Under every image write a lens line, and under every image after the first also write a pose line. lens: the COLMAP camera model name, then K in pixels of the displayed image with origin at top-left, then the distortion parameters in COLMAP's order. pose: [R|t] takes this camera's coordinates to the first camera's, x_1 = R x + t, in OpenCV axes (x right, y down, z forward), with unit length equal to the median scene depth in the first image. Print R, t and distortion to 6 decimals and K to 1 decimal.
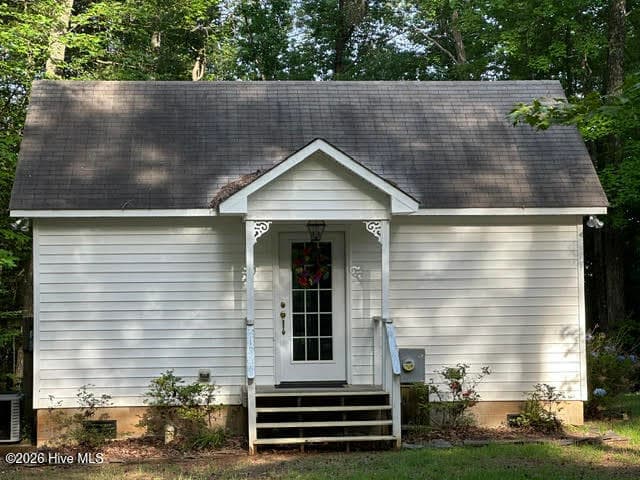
lens RADIAL K [[1678.4, 0, 320.6], [0, 1678.4, 209.2], [0, 0, 1]] dist [-0.026637, 4.472846]
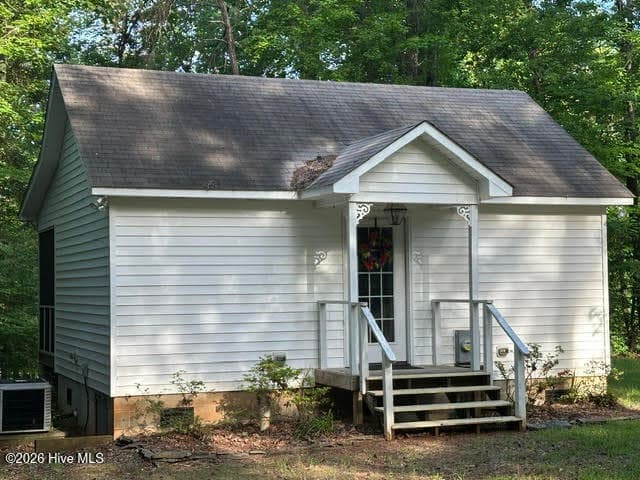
lens RADIAL K [[1170.9, 0, 320.0], [0, 1170.9, 240.0], [0, 0, 1]] dist [0.179636, 0.107537]
pose [[0.956017, 0.009843, 0.293145, -0.250867], [-0.010288, 0.999947, -0.000025, 0.027911], [-0.293129, -0.002992, 0.956068, 0.325141]]
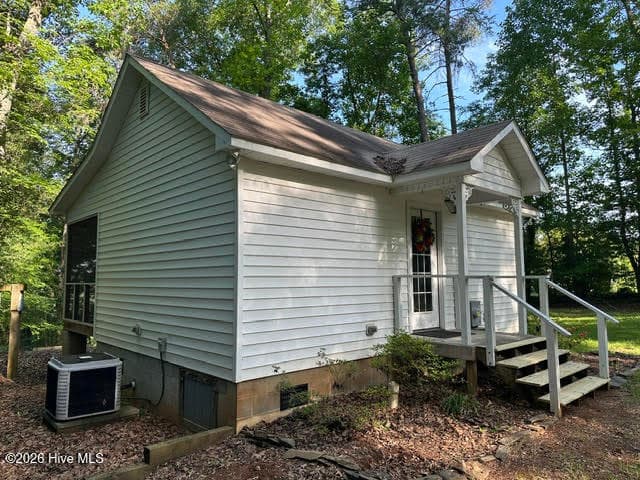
lens RADIAL K [[450.3, 0, 320.0], [0, 450.3, 240.0], [0, 0, 1]] dist [0.023467, -0.002069]
pose [[0.773450, 0.059259, 0.631081, -0.278893], [-0.028689, 0.997873, -0.058540, 0.059458], [-0.633208, 0.027172, 0.773505, 0.793932]]
